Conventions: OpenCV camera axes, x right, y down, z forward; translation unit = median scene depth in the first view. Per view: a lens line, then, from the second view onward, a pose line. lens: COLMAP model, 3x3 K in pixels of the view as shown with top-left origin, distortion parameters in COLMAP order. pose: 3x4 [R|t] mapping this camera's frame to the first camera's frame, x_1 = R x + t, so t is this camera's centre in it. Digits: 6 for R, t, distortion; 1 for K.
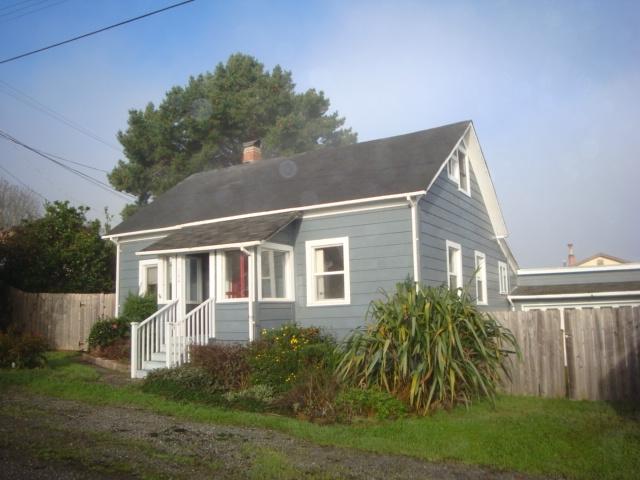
lens RADIAL K [[575.4, 0, 319.5], [0, 575.4, 238.6], [0, 0, 1]] dist [-0.122207, 0.070211]
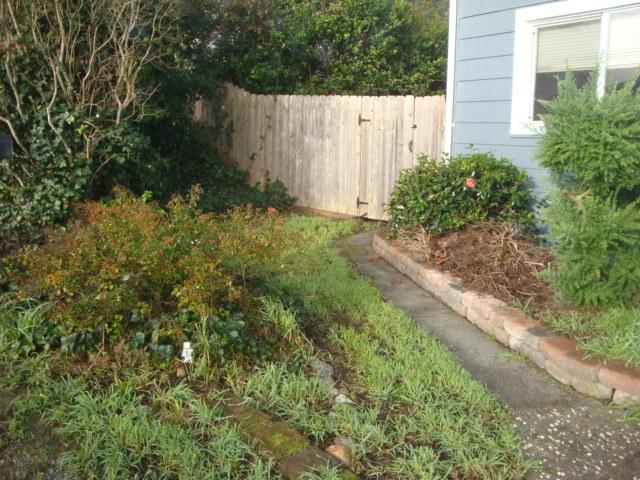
lens RADIAL K [[575.4, 0, 320.1], [0, 575.4, 238.7], [0, 0, 1]] dist [-0.122207, 0.070211]
pose [[0.922604, 0.103001, -0.371742, -0.271649], [0.019483, 0.950020, 0.311582, 0.063320], [0.385255, -0.294709, 0.874485, 0.549555]]
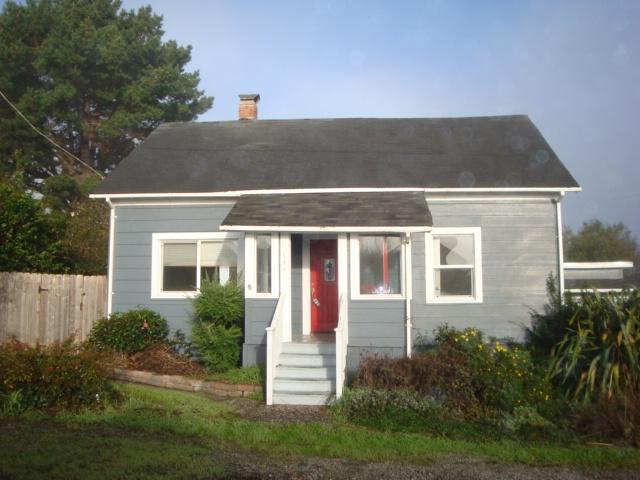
lens RADIAL K [[575.4, 0, 340.7], [0, 575.4, 236.5], [0, 0, 1]] dist [-0.122207, 0.070211]
pose [[0.892841, 0.063866, 0.445821, -0.409779], [-0.081480, 0.996466, 0.020431, 0.008070], [-0.442940, -0.054567, 0.894889, 0.225657]]
